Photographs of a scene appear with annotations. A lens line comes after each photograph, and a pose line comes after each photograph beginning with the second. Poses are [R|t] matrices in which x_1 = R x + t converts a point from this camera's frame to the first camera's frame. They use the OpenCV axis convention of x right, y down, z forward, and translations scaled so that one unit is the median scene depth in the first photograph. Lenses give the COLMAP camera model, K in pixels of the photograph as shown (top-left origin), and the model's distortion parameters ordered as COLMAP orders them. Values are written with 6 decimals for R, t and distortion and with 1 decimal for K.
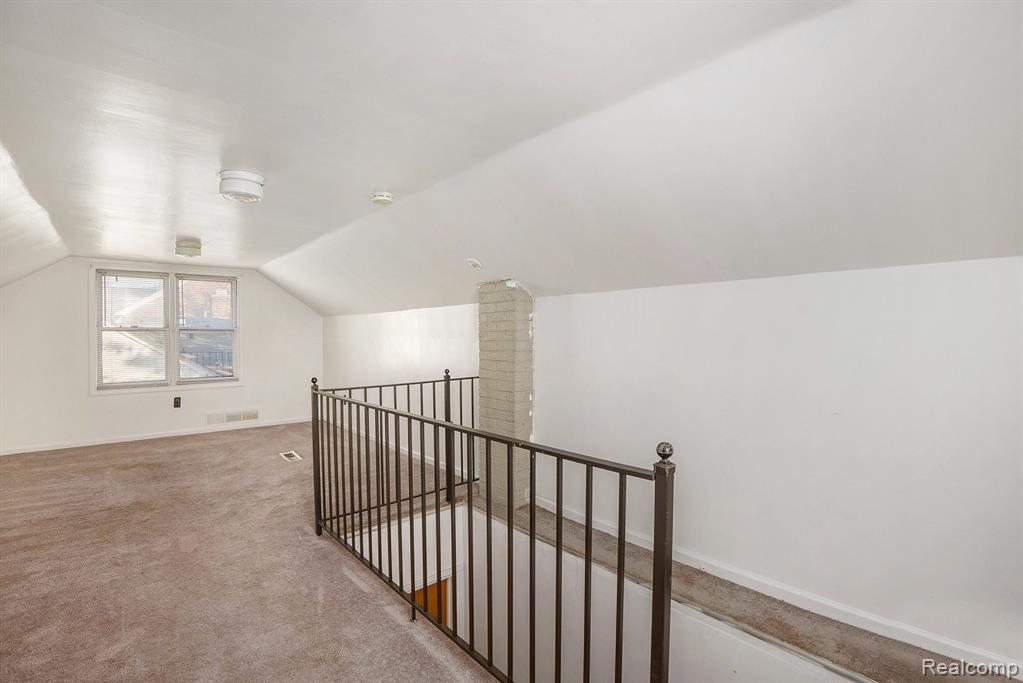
lens RADIAL K [[465.9, 0, 511.5], [0, 465.9, 341.5], [0, 0, 1]] dist [-0.068993, 0.016342]
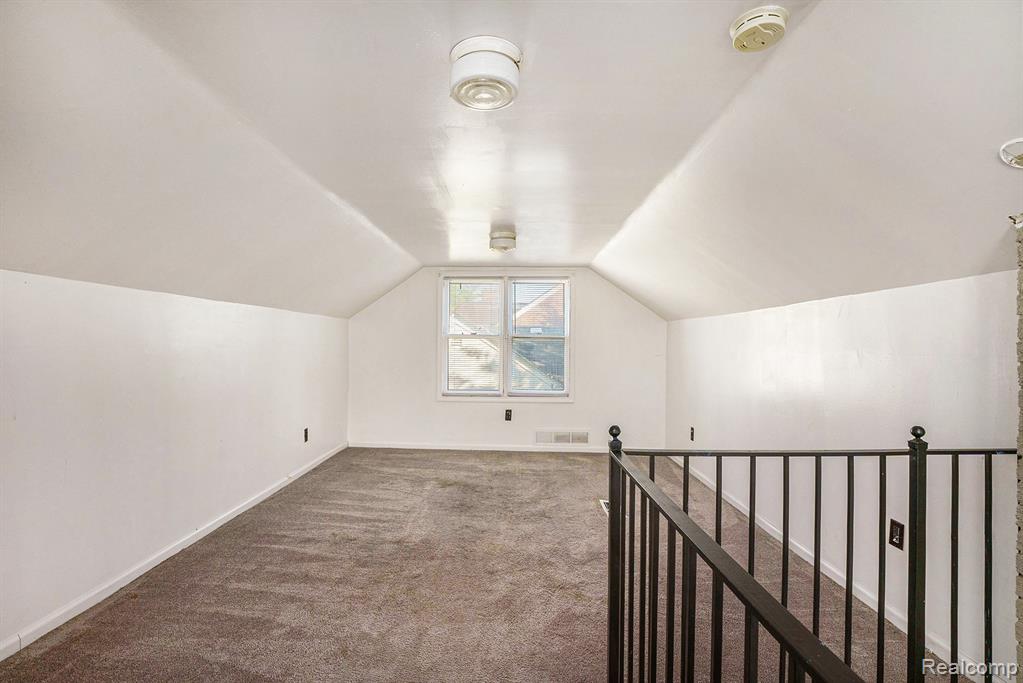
lens RADIAL K [[465.9, 0, 511.5], [0, 465.9, 341.5], [0, 0, 1]] dist [-0.068993, 0.016342]
pose [[0.739012, 0.006661, -0.673659, -0.118089], [-0.023740, 0.999588, -0.016160, -0.002162], [0.673274, 0.027935, 0.738865, 0.378402]]
